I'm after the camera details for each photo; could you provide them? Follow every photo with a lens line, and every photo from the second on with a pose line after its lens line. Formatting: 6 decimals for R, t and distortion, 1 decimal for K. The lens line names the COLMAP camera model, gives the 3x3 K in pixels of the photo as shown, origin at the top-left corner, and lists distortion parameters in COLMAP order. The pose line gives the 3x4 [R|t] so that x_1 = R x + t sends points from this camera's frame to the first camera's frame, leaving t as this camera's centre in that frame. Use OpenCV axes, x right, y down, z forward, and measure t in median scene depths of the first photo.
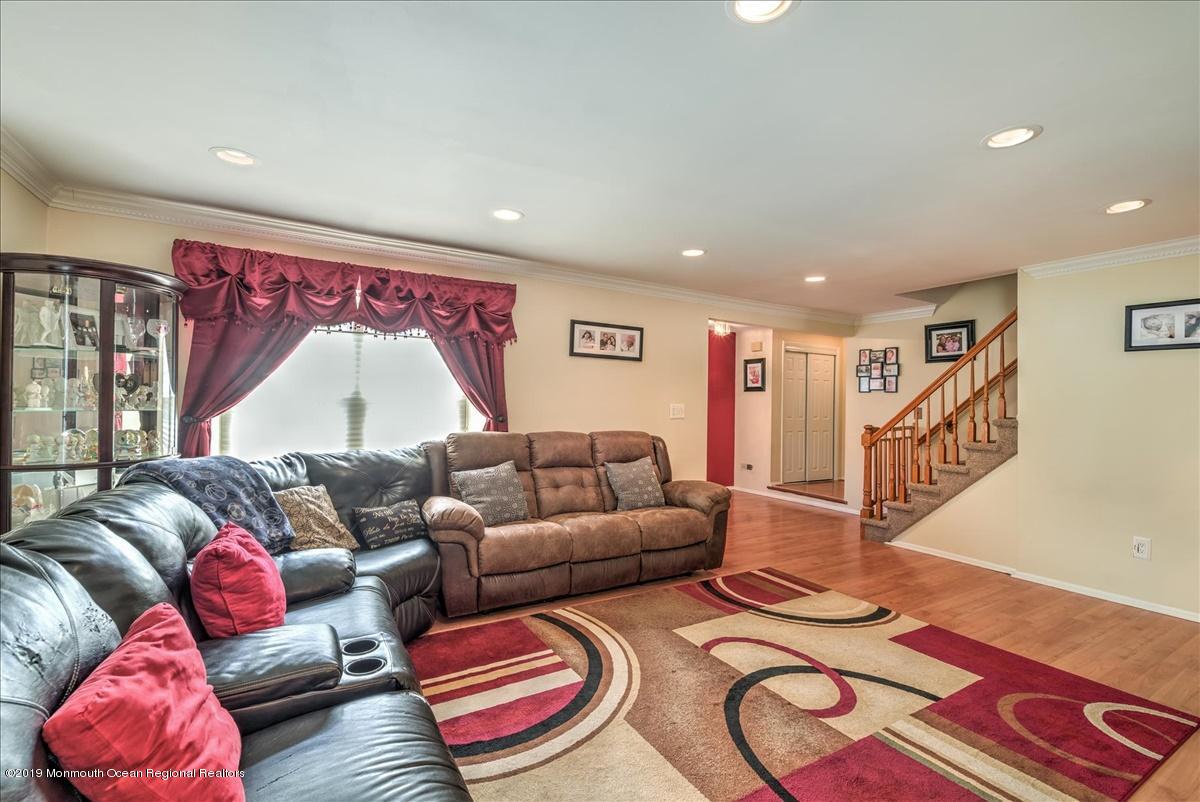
lens RADIAL K [[537.0, 0, 601.4], [0, 537.0, 387.5], [0, 0, 1]] dist [0.002936, 0.000107]
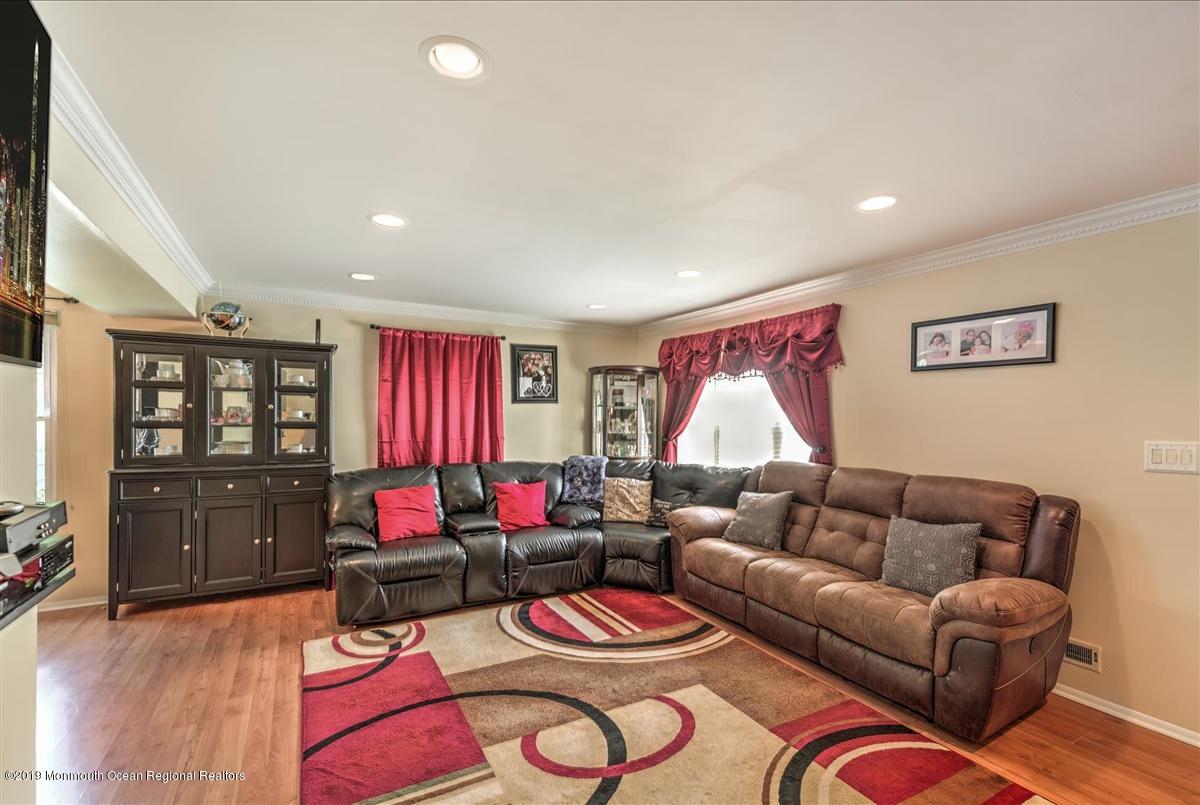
lens RADIAL K [[530.2, 0, 600.0], [0, 530.2, 419.6], [0, 0, 1]] dist [0.001131, 0.000090]
pose [[-0.031261, -0.020167, -0.999308, 0.875113], [0.012739, 0.999707, -0.020574, 0.022265], [0.999430, -0.013373, -0.030995, 0.734357]]
